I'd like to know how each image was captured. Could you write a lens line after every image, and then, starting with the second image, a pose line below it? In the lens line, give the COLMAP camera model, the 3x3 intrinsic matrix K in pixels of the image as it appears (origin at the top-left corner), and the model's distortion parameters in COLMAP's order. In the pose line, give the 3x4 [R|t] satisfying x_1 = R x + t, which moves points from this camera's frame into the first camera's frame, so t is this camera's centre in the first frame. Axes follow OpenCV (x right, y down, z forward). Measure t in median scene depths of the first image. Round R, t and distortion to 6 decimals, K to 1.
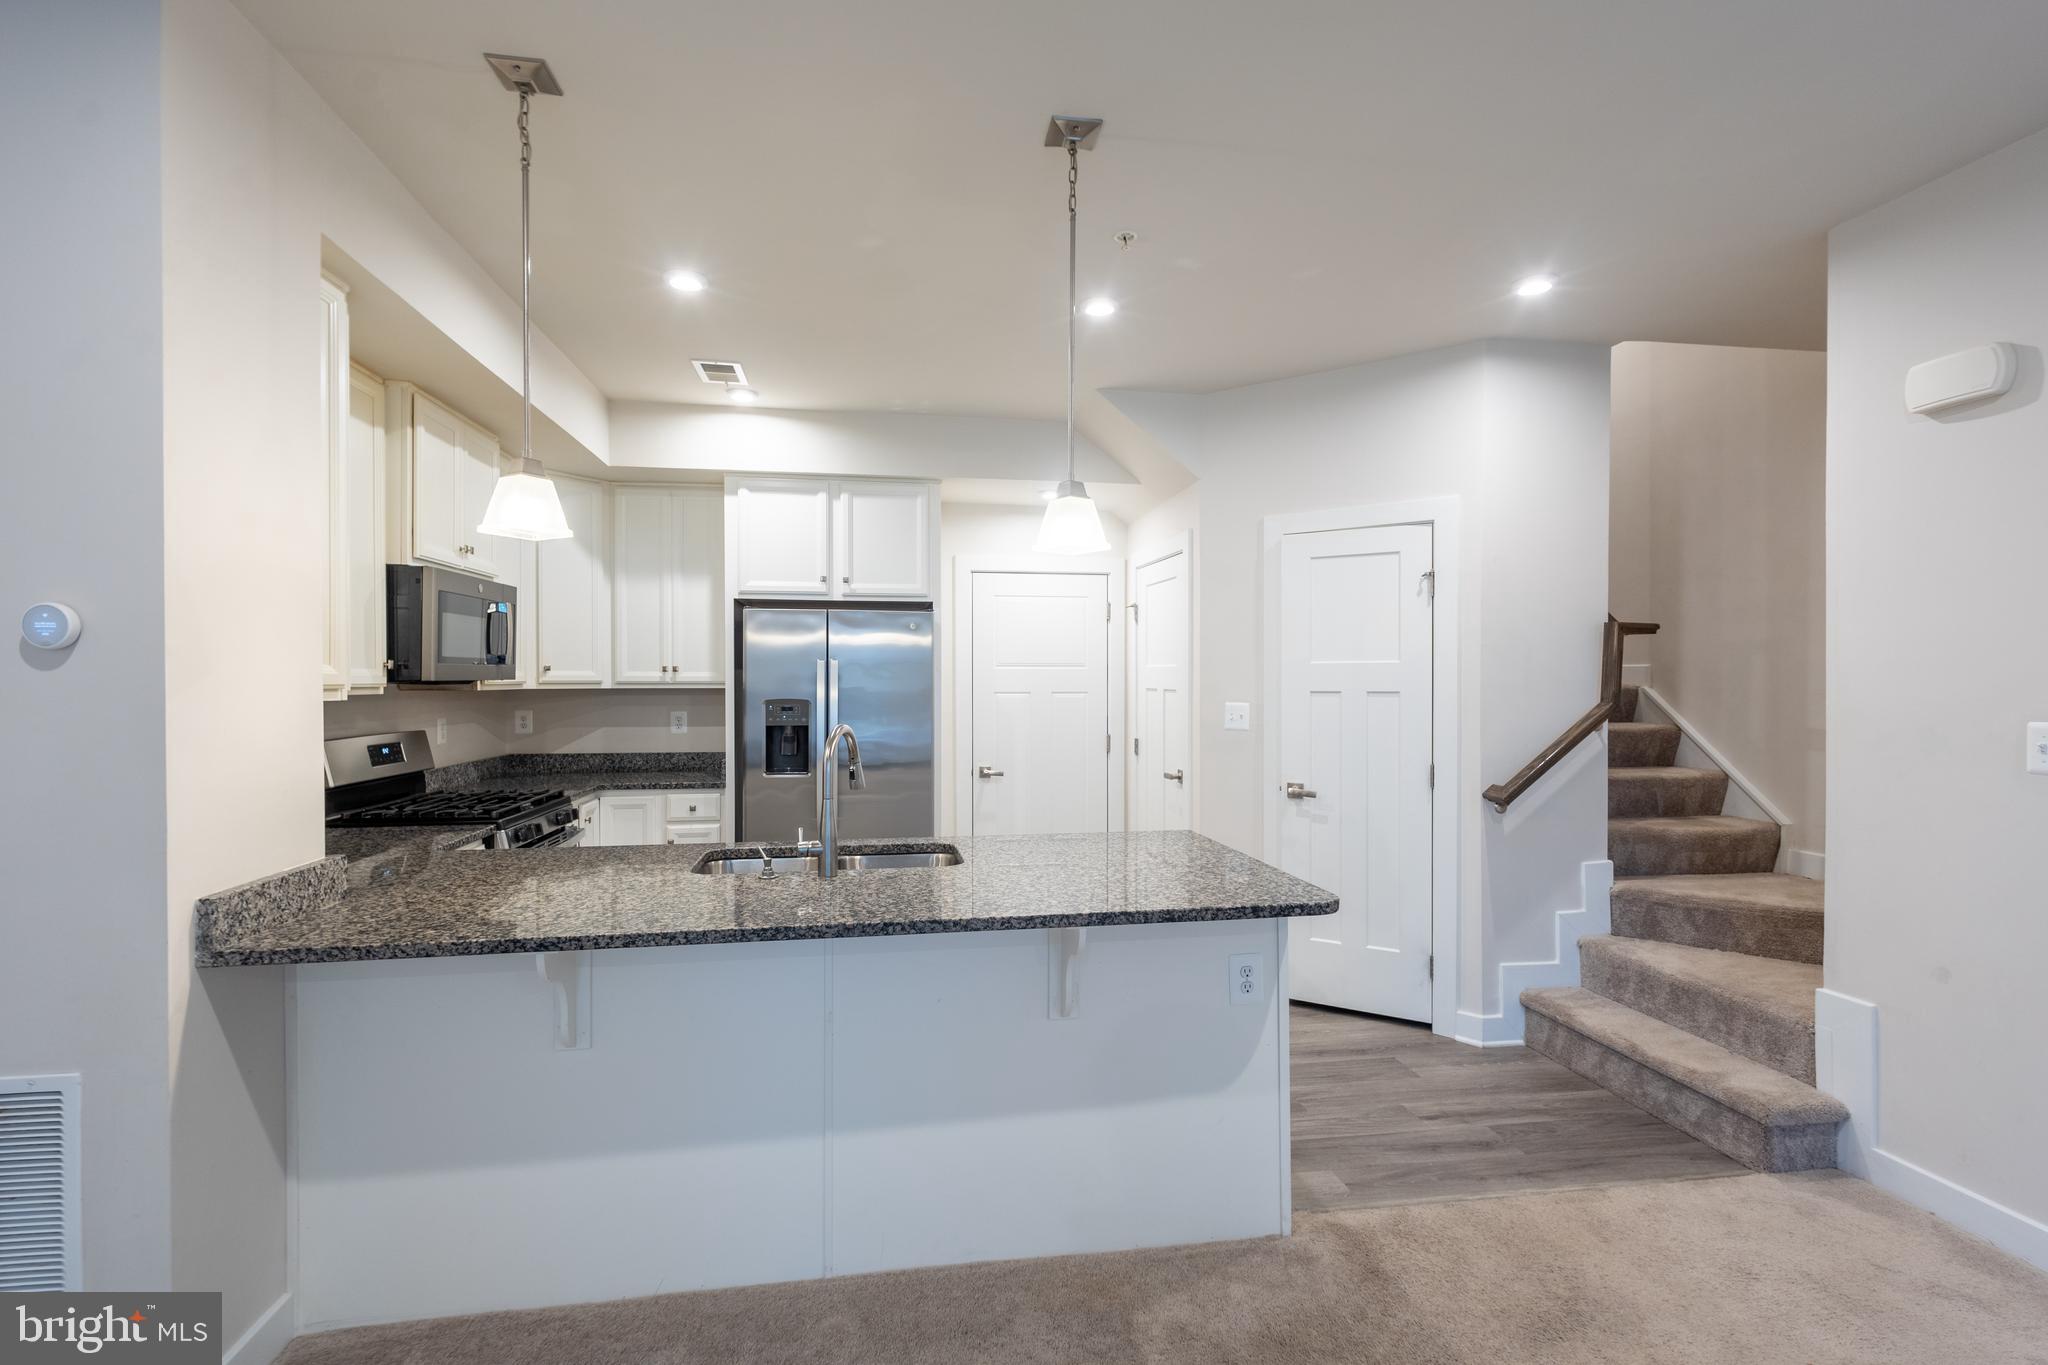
lens RADIAL K [[936.5, 0, 1021.1], [0, 936.5, 681.1], [0, 0, 1]] dist [0.008816, -0.003803]
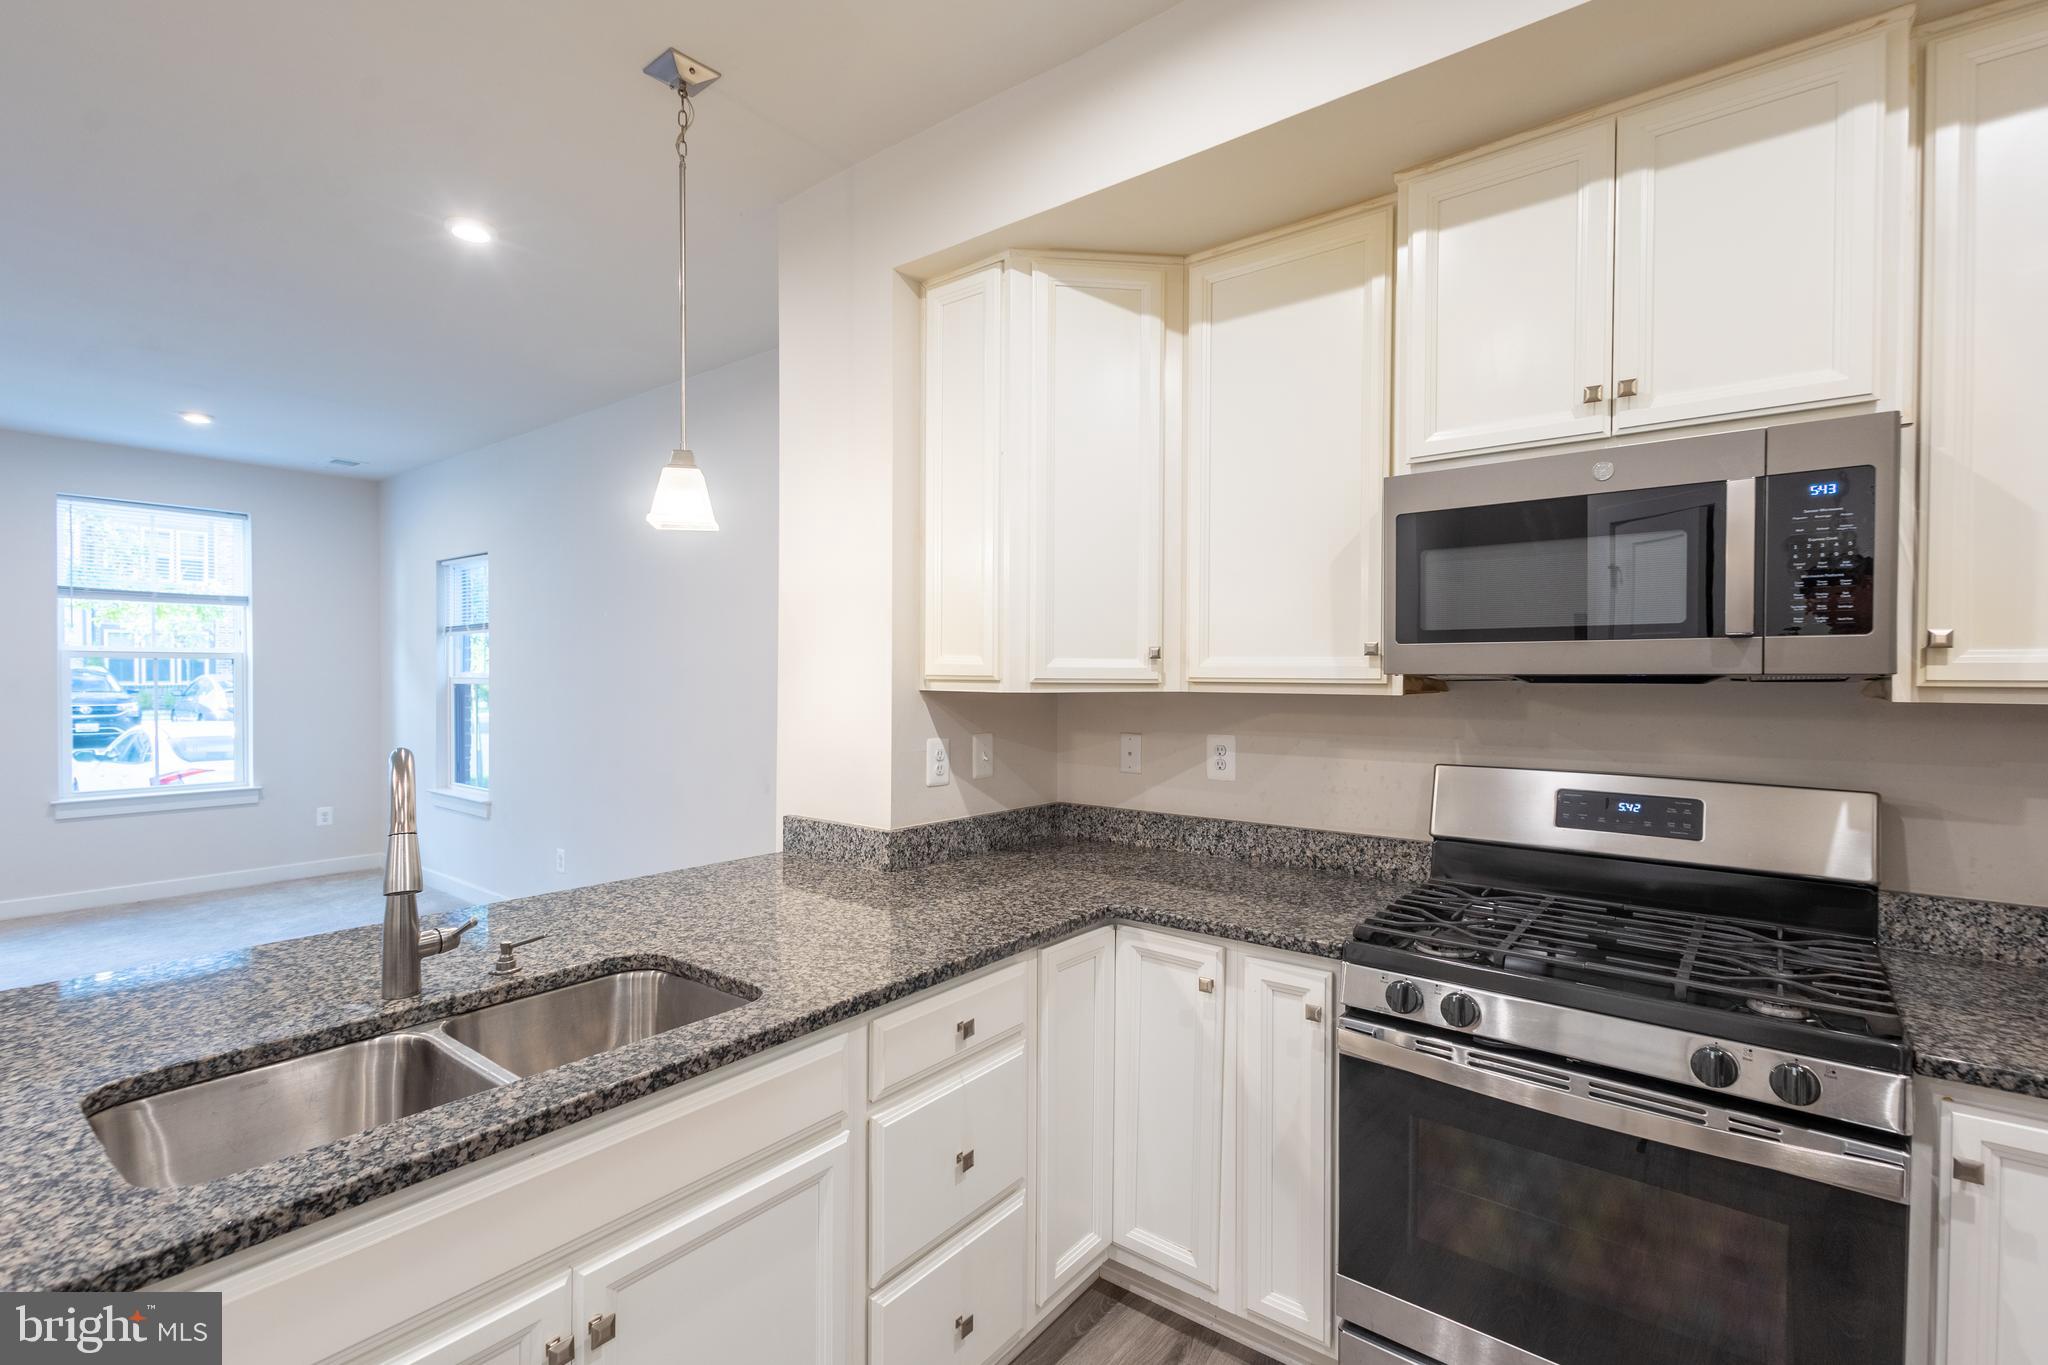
lens RADIAL K [[936.5, 0, 1025.6], [0, 936.5, 683.9], [0, 0, 1]] dist [0.008816, -0.003803]
pose [[-0.735748, 0.002695, -0.677250, -0.057853], [-0.007732, 0.999893, 0.012379, -0.000022], [0.677211, 0.014345, -0.735649, 1.040993]]
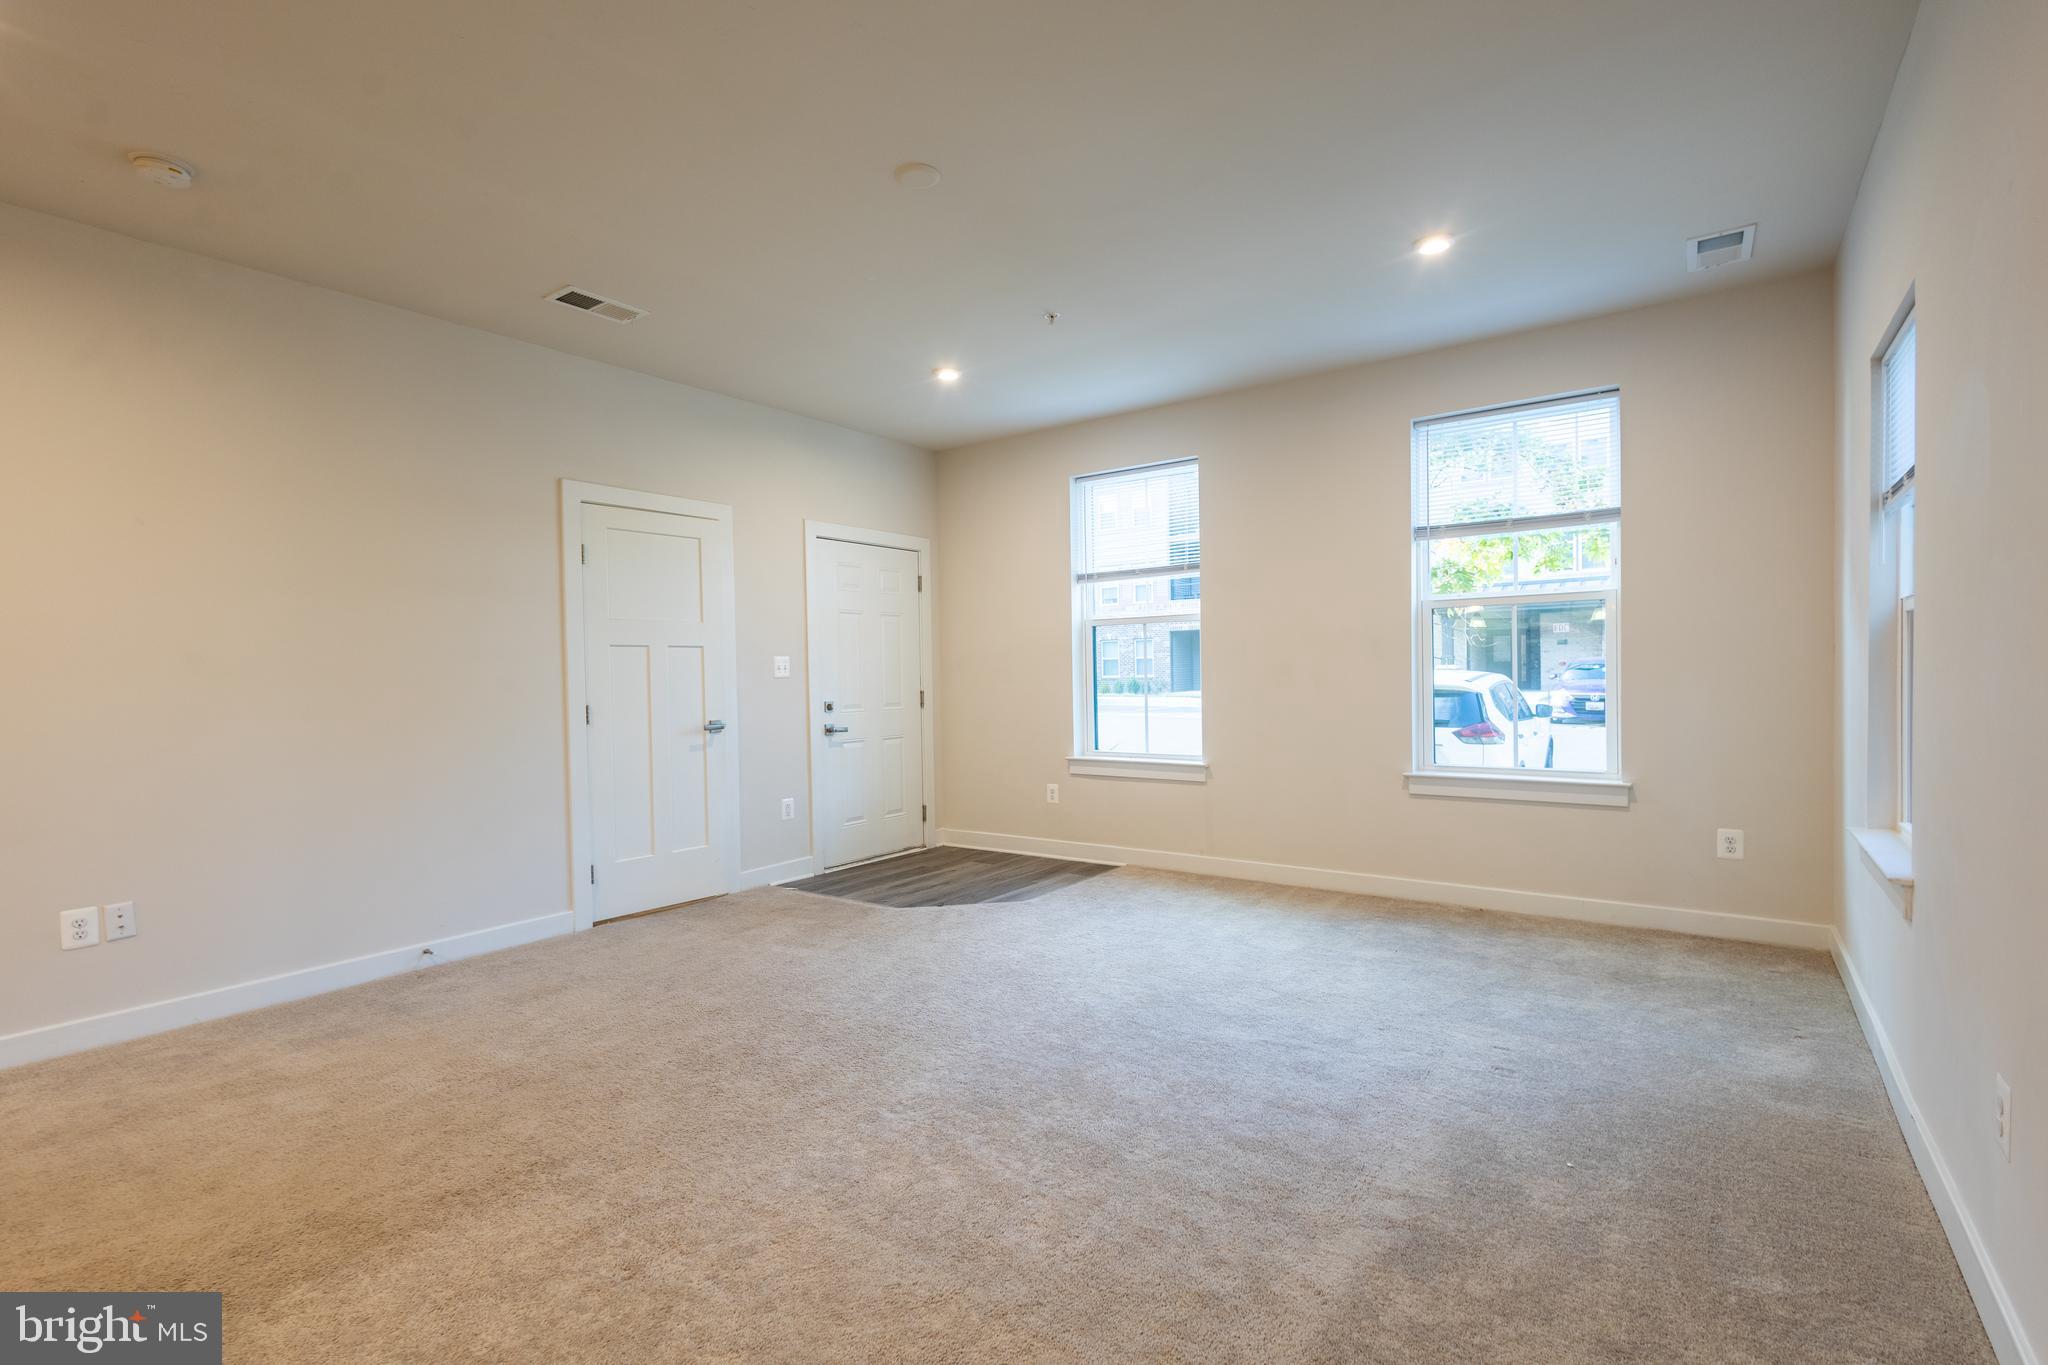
lens RADIAL K [[936.5, 0, 1024.3], [0, 936.5, 688.7], [0, 0, 1]] dist [0.008816, -0.003803]
pose [[-0.703490, -0.004208, 0.710692, -0.448293], [0.019971, 0.999471, 0.025687, 0.050261], [-0.710424, 0.032264, -0.703034, 0.277530]]
